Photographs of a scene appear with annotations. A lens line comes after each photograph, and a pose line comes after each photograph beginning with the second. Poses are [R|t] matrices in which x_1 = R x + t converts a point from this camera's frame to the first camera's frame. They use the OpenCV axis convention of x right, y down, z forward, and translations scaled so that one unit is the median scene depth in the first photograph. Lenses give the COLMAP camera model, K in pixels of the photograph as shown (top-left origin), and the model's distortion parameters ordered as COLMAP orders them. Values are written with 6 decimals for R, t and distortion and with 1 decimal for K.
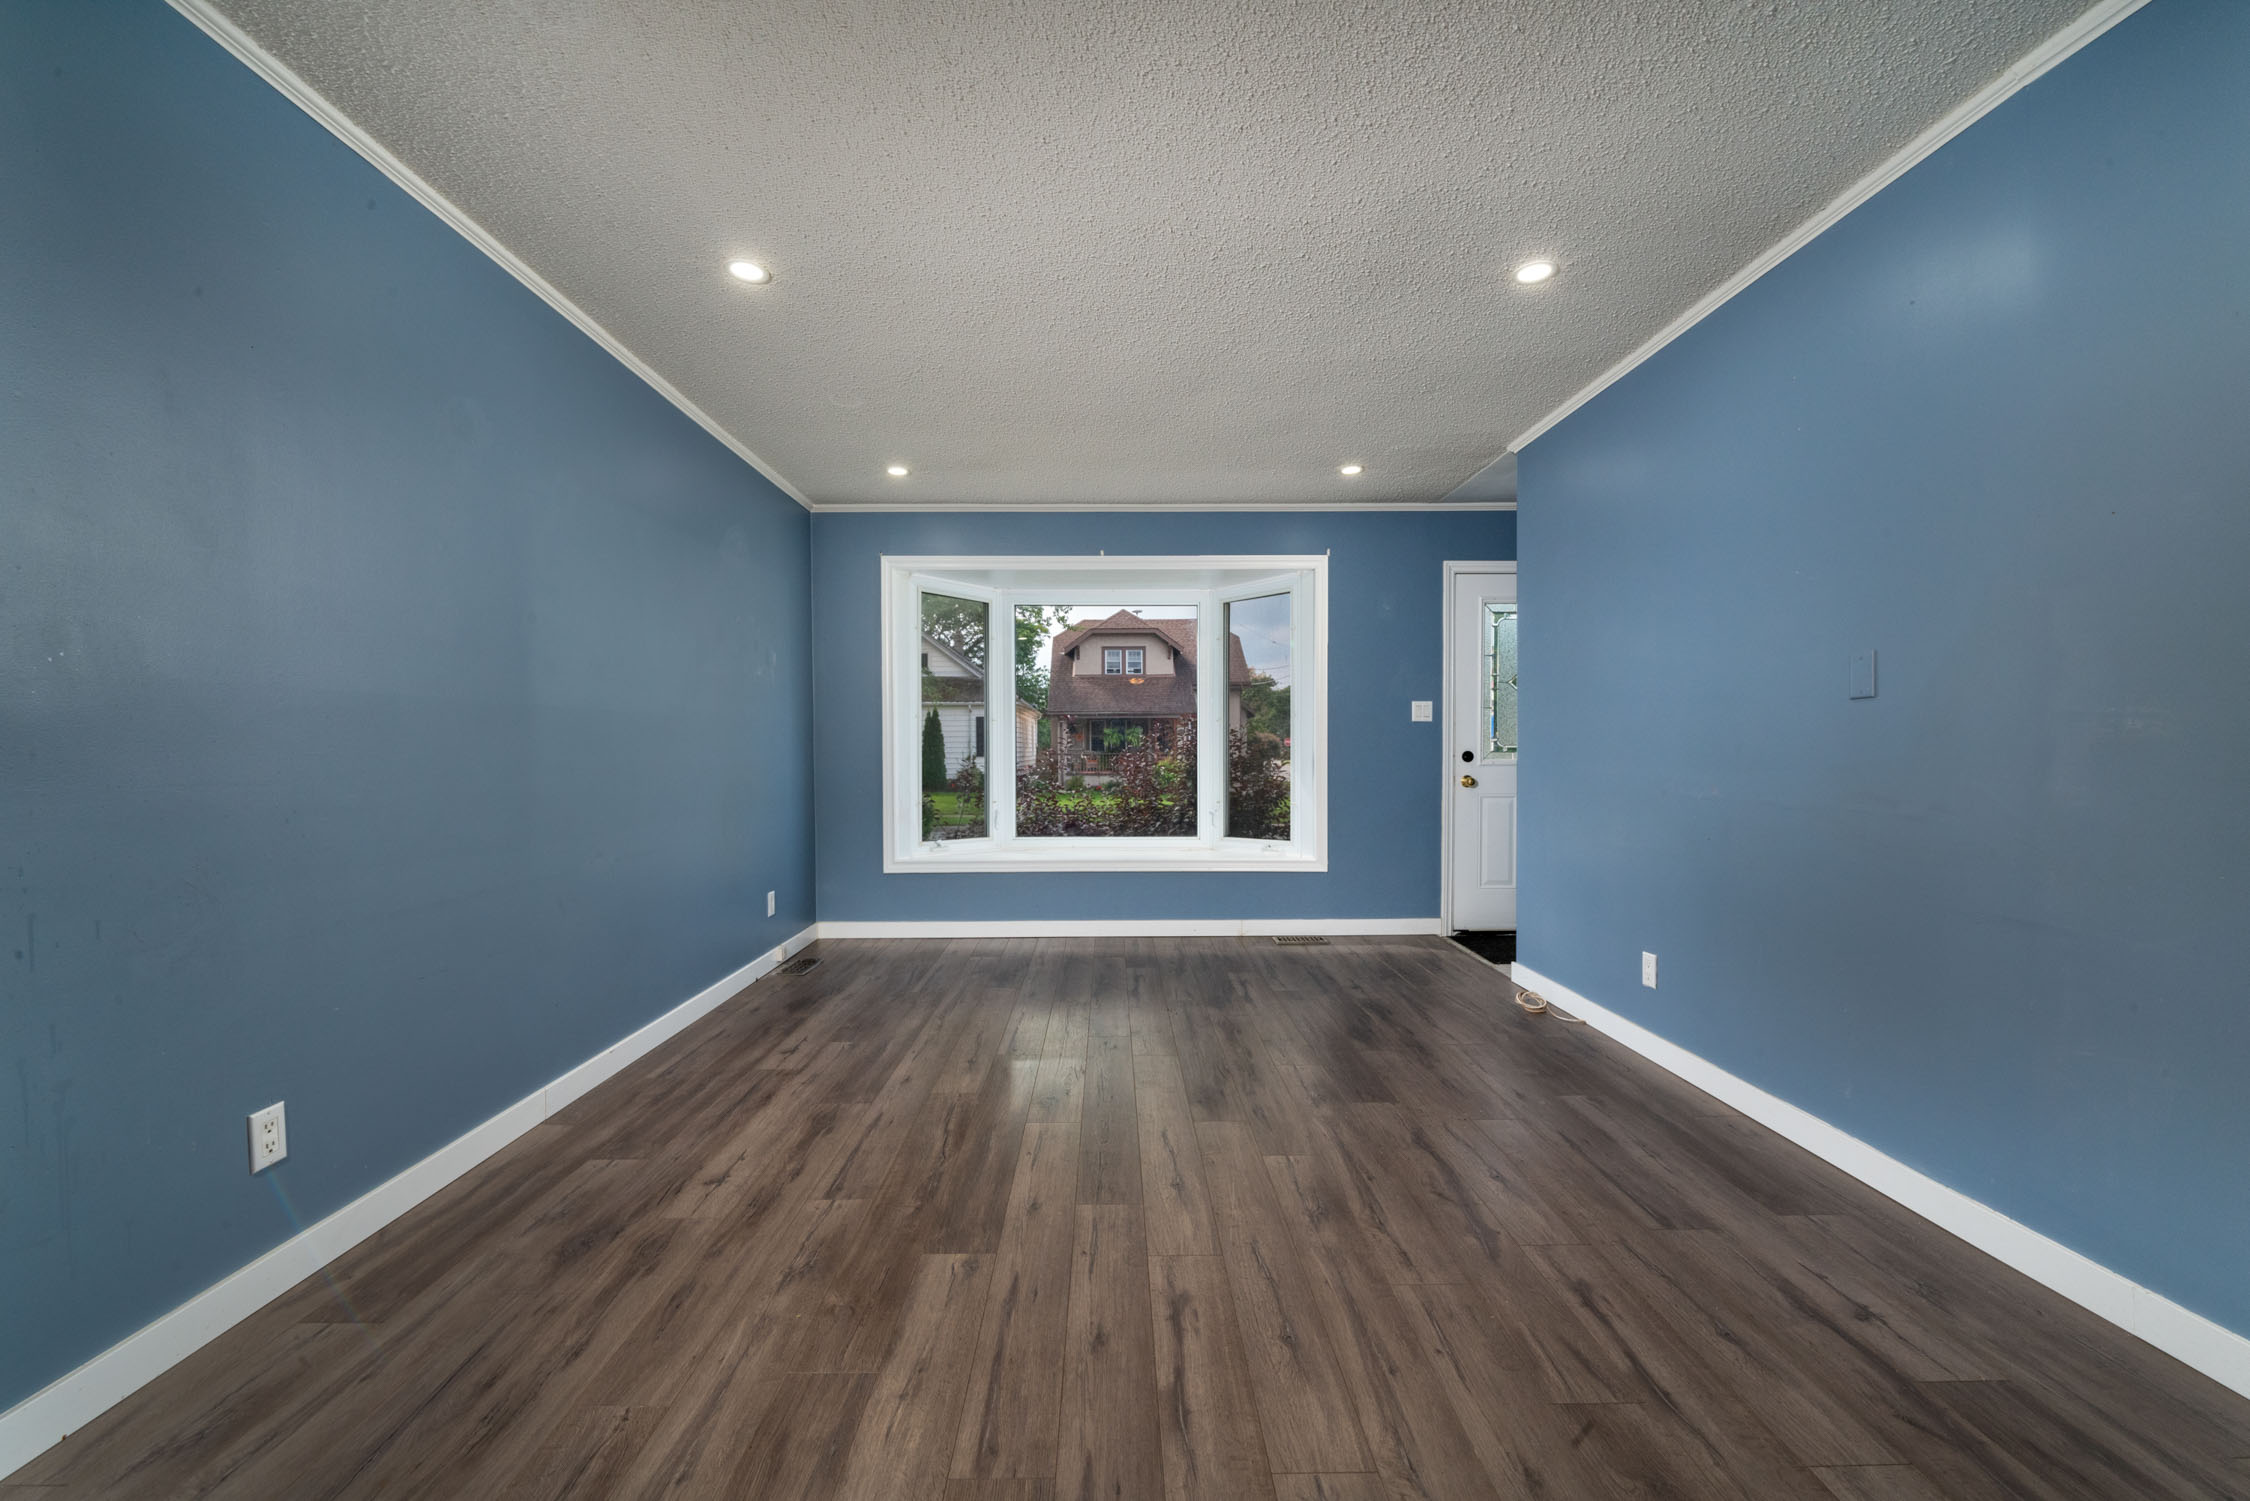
lens RADIAL K [[926.3, 0, 1124.1], [0, 926.3, 754.3], [0, 0, 1]] dist [0.000948, 0.000484]
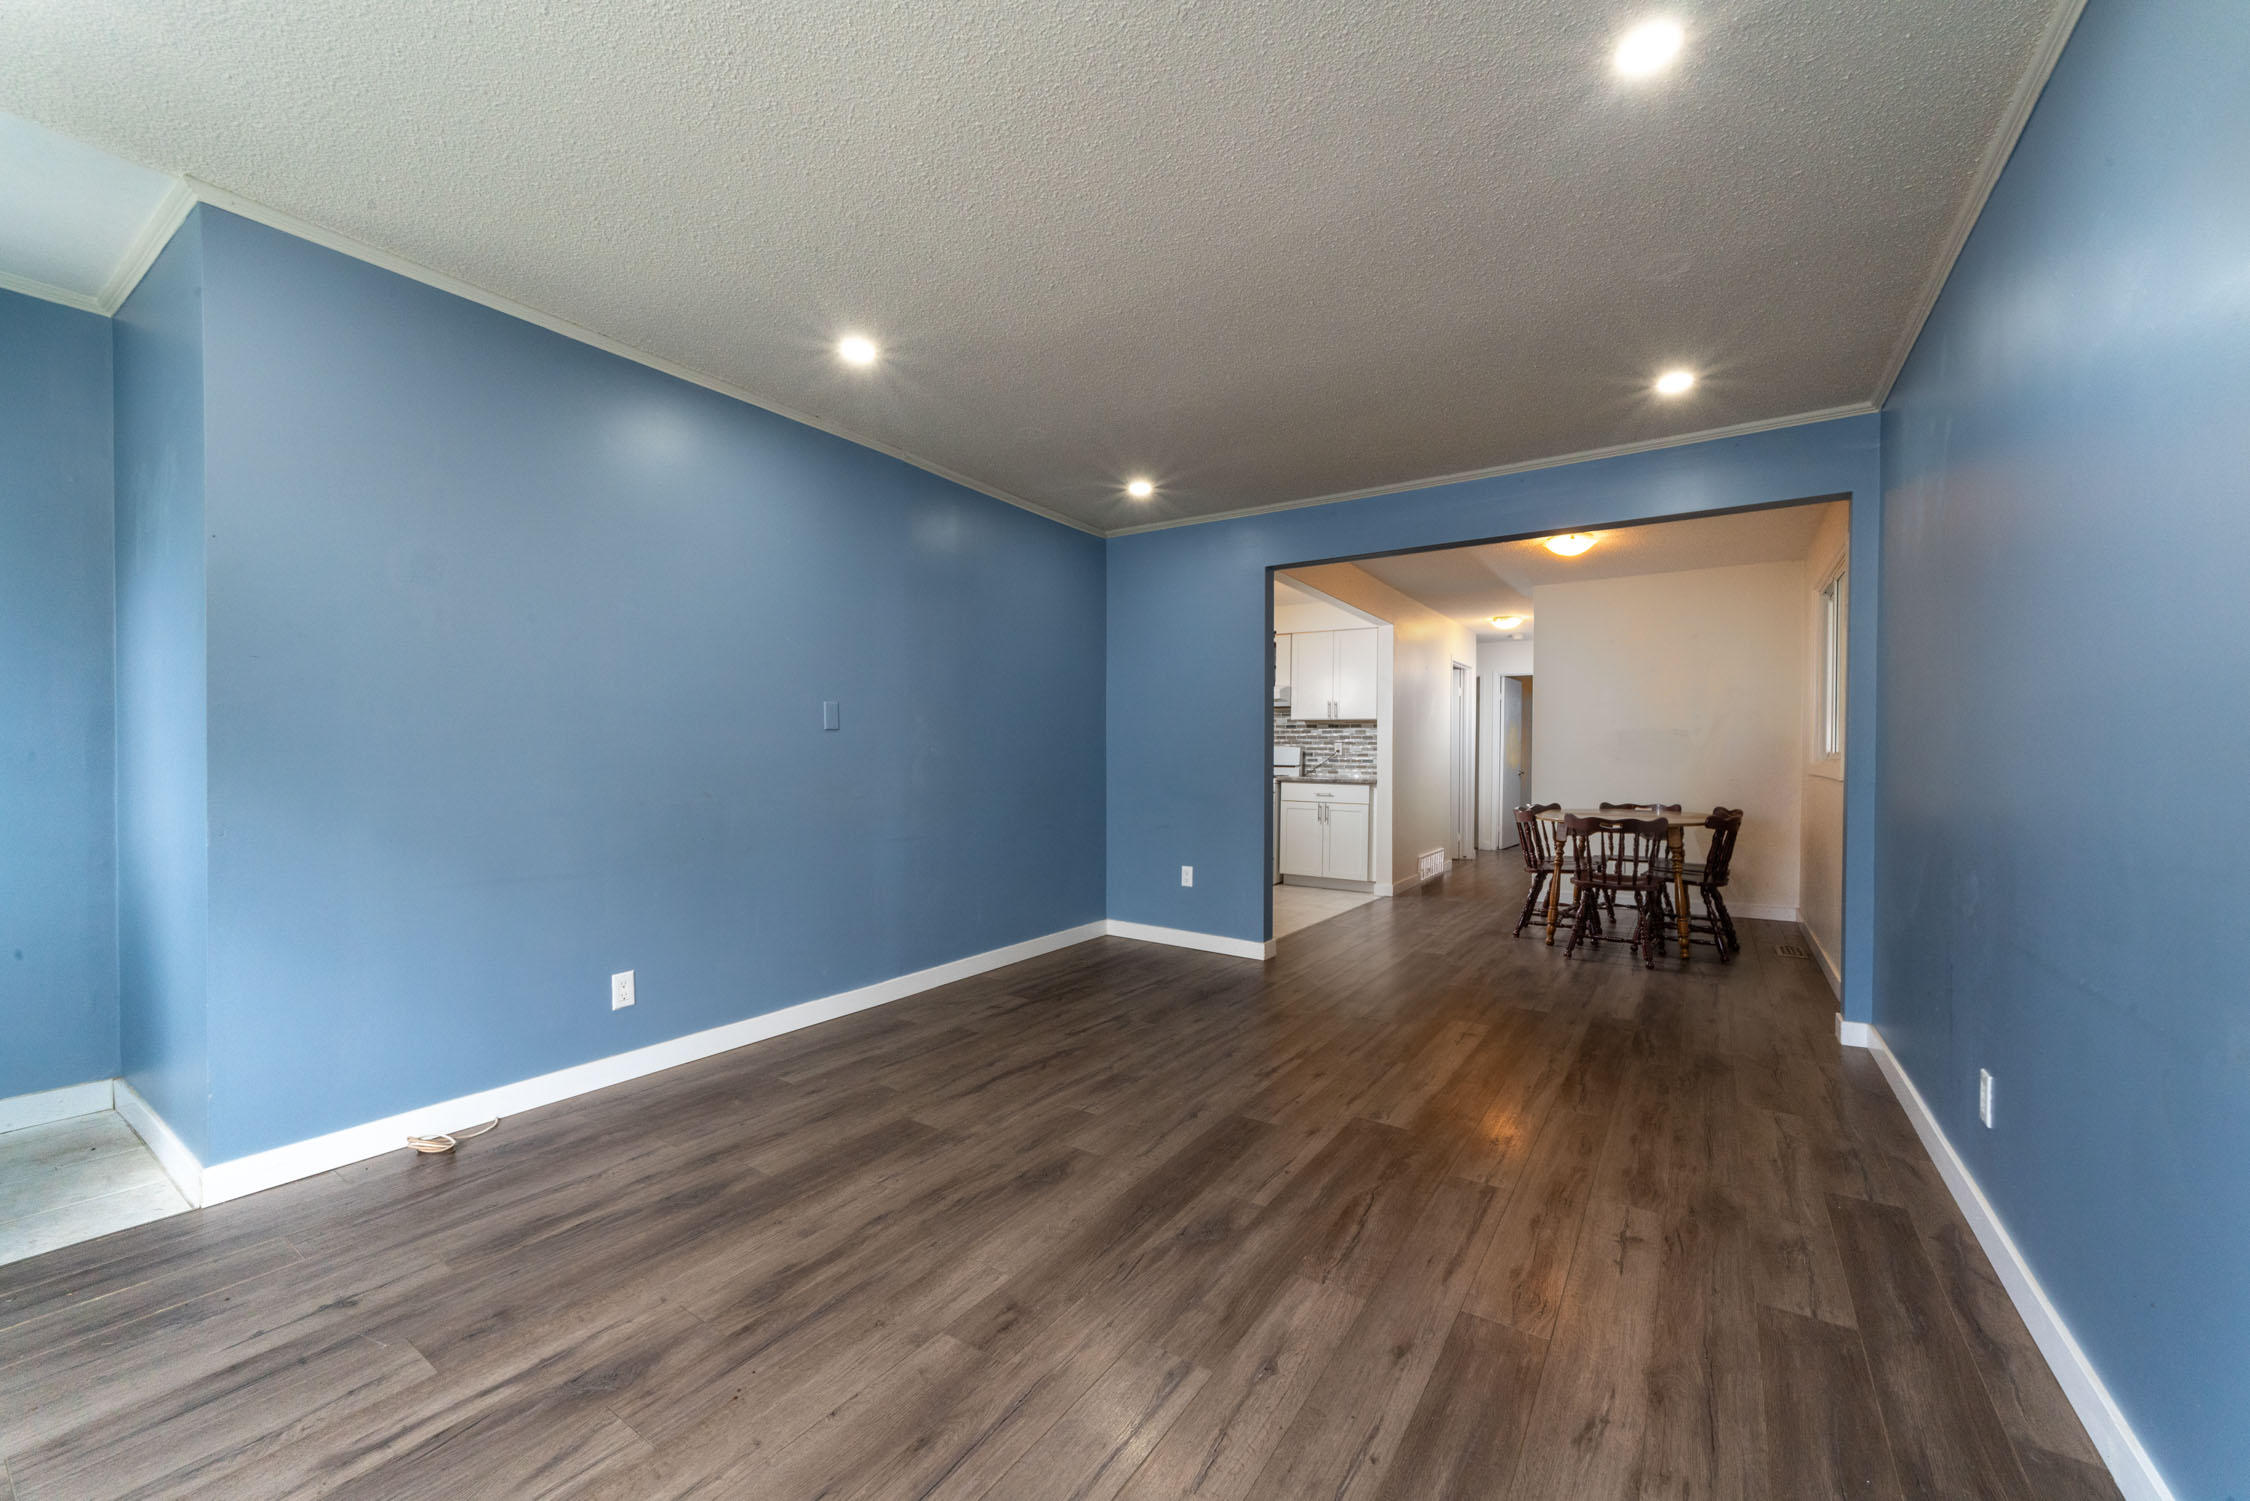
lens RADIAL K [[926.3, 0, 1120.0], [0, 926.3, 753.4], [0, 0, 1]] dist [0.000948, 0.000484]
pose [[-0.838716, 0.001938, 0.544566, -0.557365], [0.003011, 0.999995, 0.001079, -0.015893], [-0.544561, 0.002545, -0.838718, 2.185336]]
